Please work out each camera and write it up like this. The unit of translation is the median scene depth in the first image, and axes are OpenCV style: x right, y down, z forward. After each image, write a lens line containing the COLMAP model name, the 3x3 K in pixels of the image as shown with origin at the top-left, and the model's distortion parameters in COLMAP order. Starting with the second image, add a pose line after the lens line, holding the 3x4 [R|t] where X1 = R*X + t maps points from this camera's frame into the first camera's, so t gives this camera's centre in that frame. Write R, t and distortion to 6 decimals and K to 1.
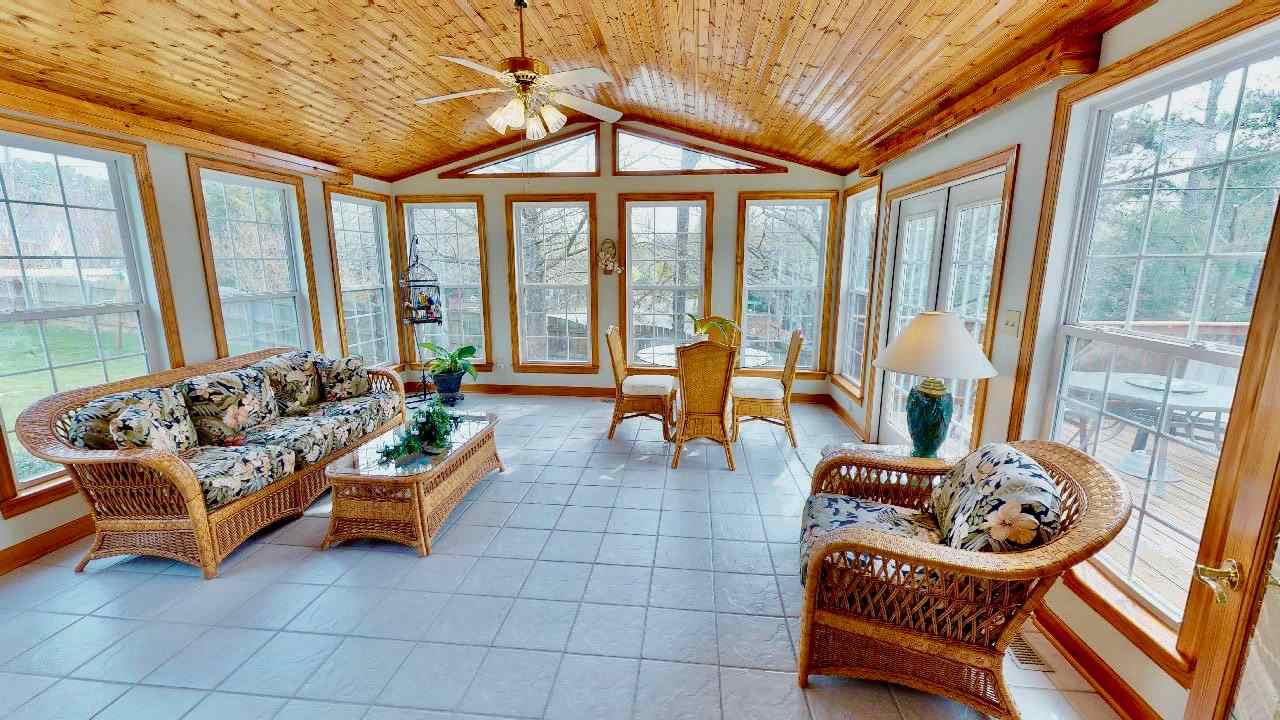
lens RADIAL K [[502.7, 0, 643.5], [0, 502.7, 355.5], [0, 0, 1]] dist [0.008402, -0.000511]
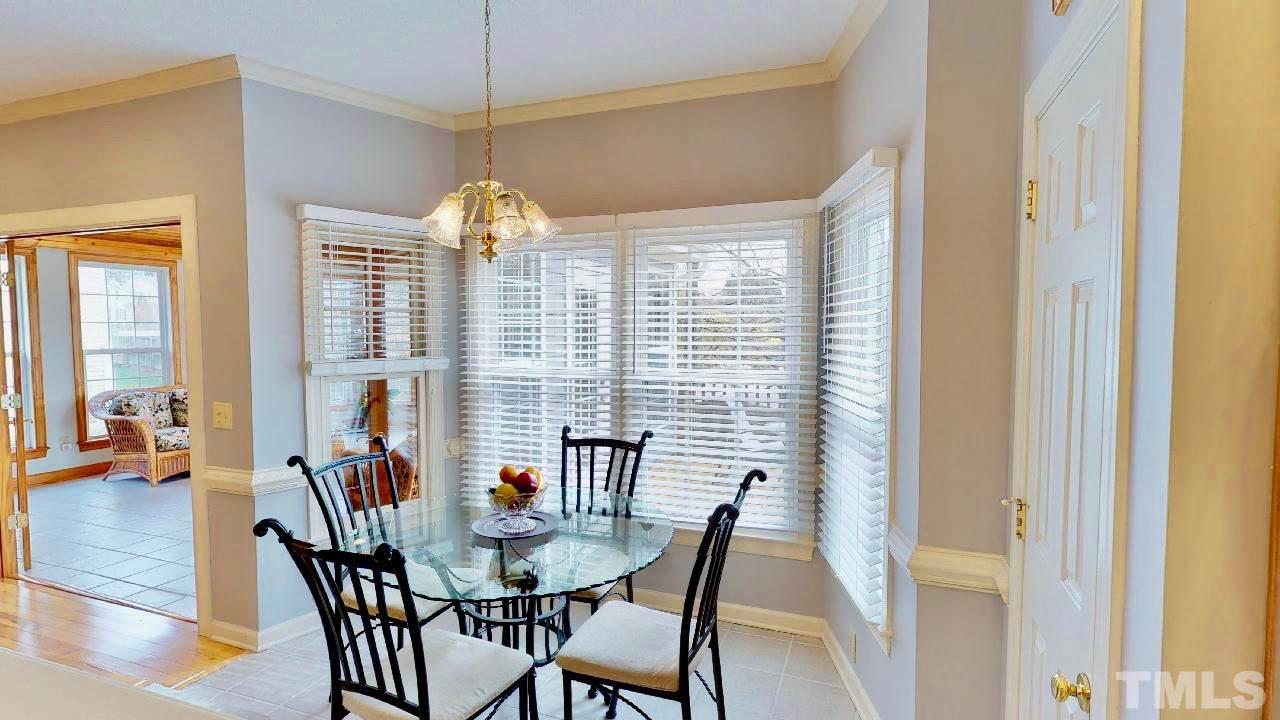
lens RADIAL K [[619.3, 0, 636.3], [0, 619.3, 356.2], [0, 0, 1]] dist [0.002185, -0.000177]
pose [[0.967218, 0.006199, -0.253871, 1.426639], [-0.040314, 0.990772, -0.129401, 0.172812], [0.250726, 0.135394, 0.958543, -0.810879]]
